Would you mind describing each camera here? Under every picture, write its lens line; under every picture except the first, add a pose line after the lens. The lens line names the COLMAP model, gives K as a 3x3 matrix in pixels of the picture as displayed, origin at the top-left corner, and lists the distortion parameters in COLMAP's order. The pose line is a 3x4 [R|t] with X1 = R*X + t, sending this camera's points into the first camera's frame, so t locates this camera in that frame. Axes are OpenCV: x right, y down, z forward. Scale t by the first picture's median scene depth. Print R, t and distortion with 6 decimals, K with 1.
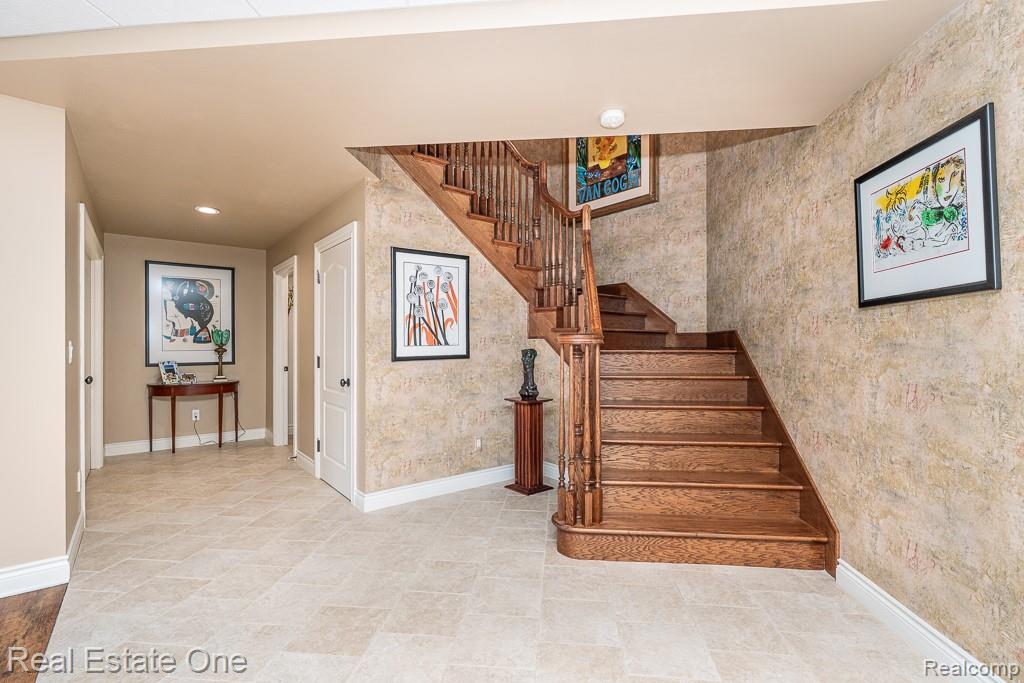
lens RADIAL K [[470.3, 0, 513.0], [0, 470.3, 343.7], [0, 0, 1]] dist [-0.003500, 0.000872]
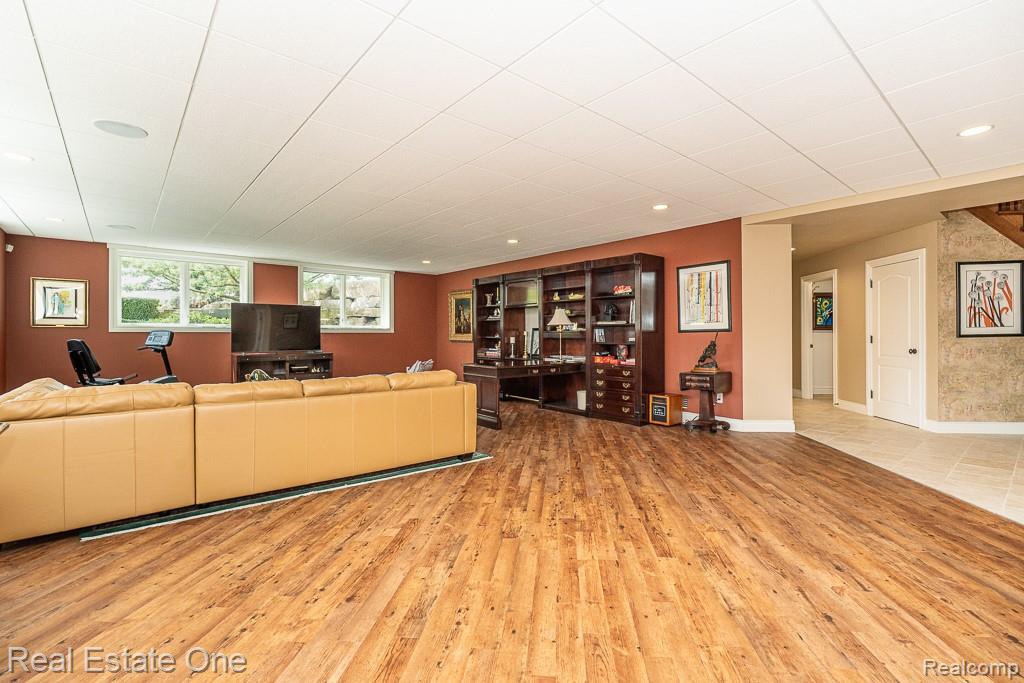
lens RADIAL K [[470.3, 0, 513.4], [0, 470.3, 332.1], [0, 0, 1]] dist [-0.003500, 0.000872]
pose [[0.722864, -0.005654, -0.690967, -0.233574], [0.006515, 0.999978, -0.001367, 0.012052], [0.690959, -0.003513, 0.722885, -1.022292]]
